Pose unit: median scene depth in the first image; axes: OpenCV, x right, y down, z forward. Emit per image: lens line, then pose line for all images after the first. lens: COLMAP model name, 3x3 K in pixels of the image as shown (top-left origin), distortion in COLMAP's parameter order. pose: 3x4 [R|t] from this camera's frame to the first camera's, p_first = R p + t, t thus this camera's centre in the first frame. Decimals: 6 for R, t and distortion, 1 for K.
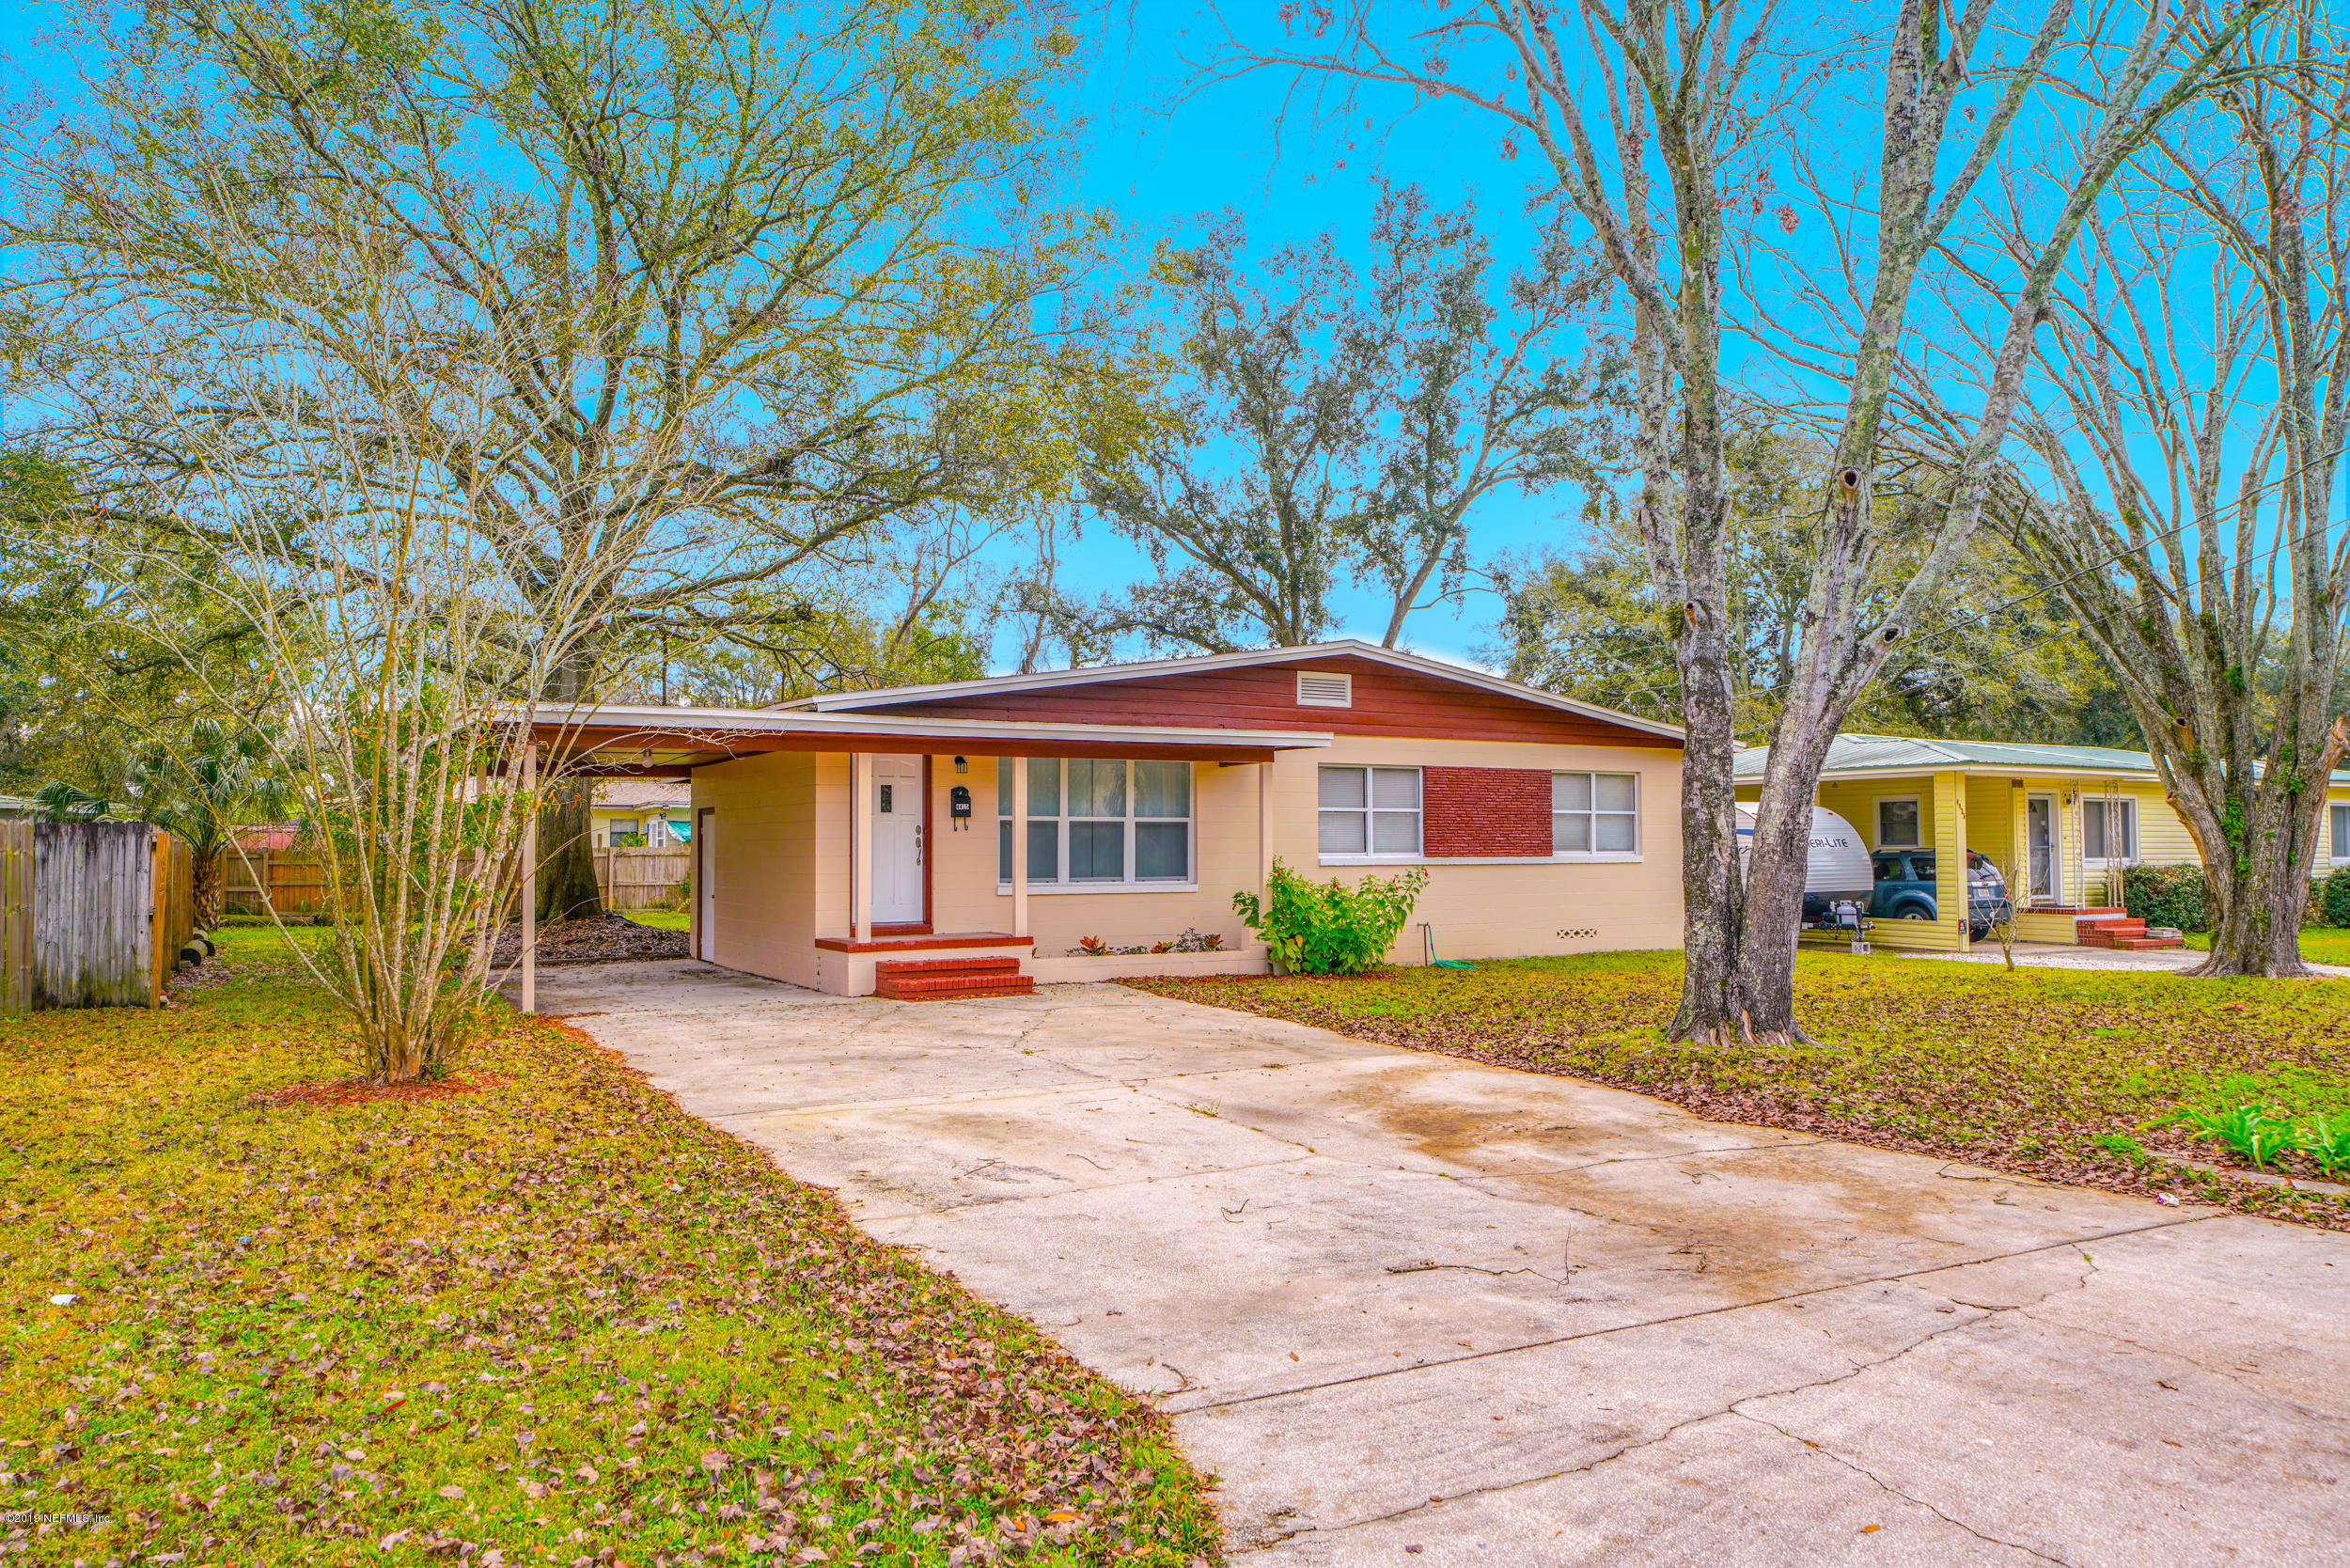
lens RADIAL K [[1569.3, 0, 1172.6], [0, 1569.3, 776.9], [0, 0, 1]] dist [0.038086, 0.000248]
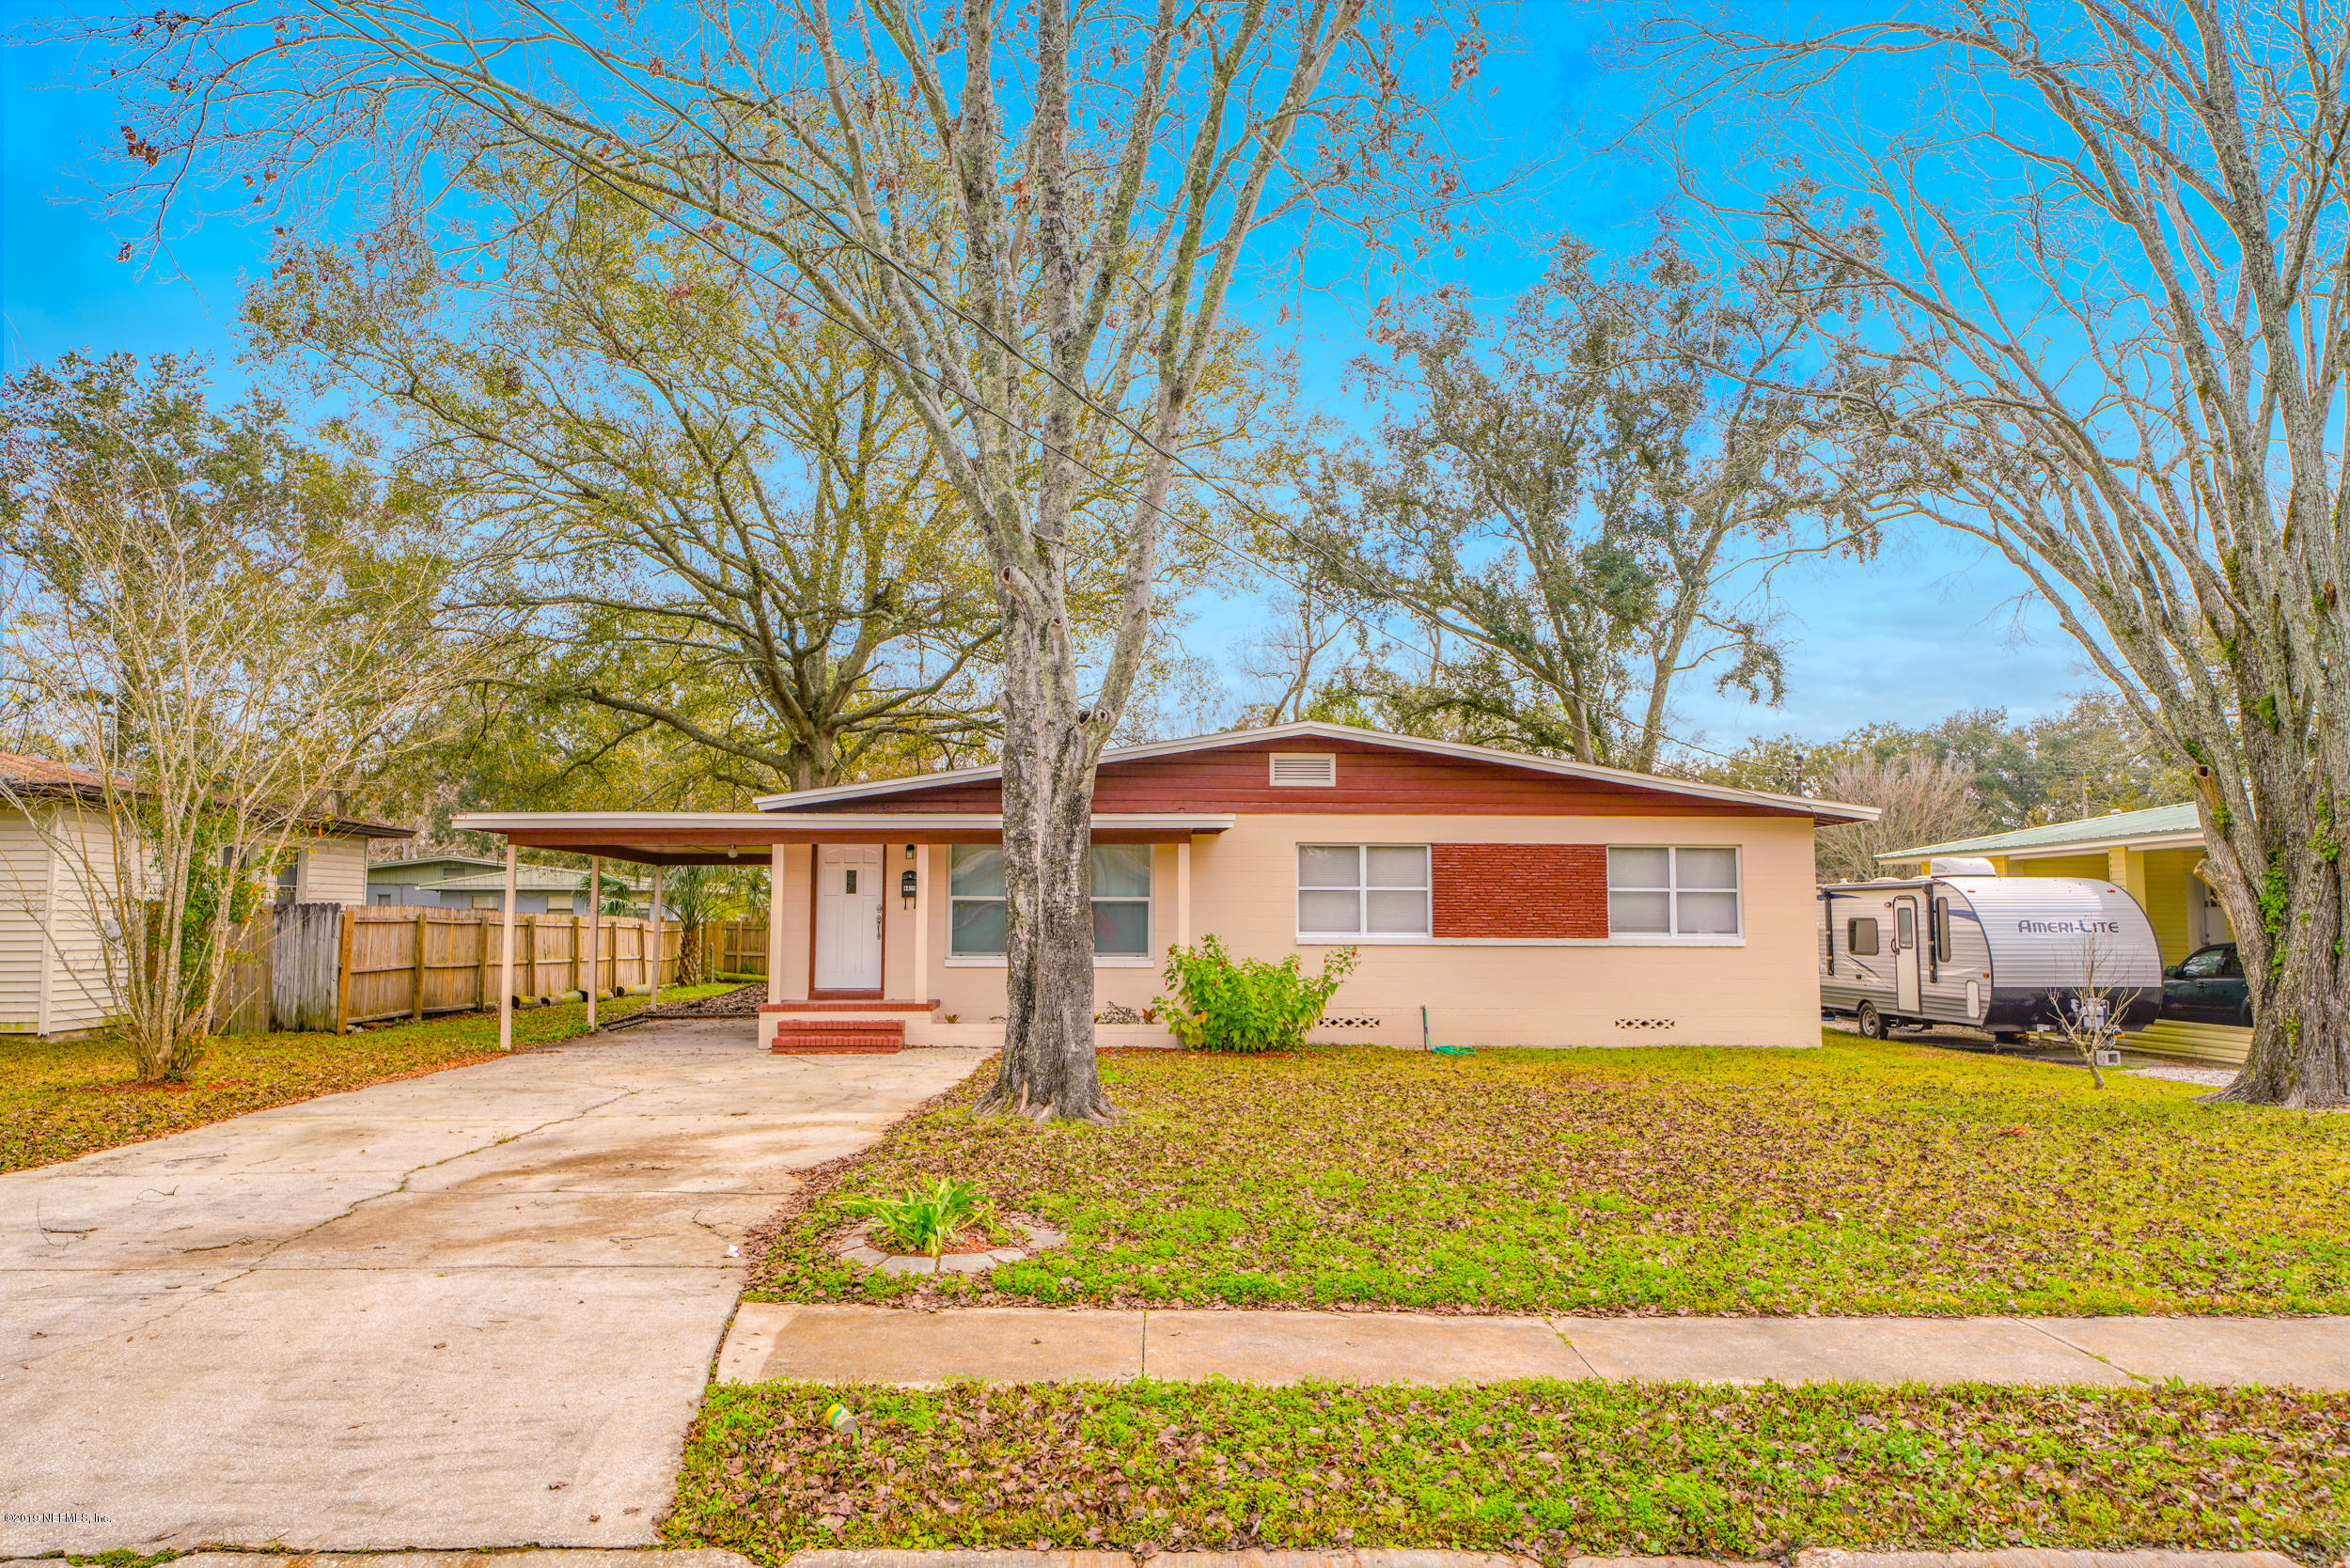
lens RADIAL K [[1569.3, 0, 1169.0], [0, 1569.3, 786.4], [0, 0, 1]] dist [0.038086, 0.000248]
pose [[0.880802, -0.036289, -0.472092, 0.536046], [0.015313, 0.998720, -0.048199, 0.002634], [0.473237, 0.035224, 0.880231, 0.072235]]
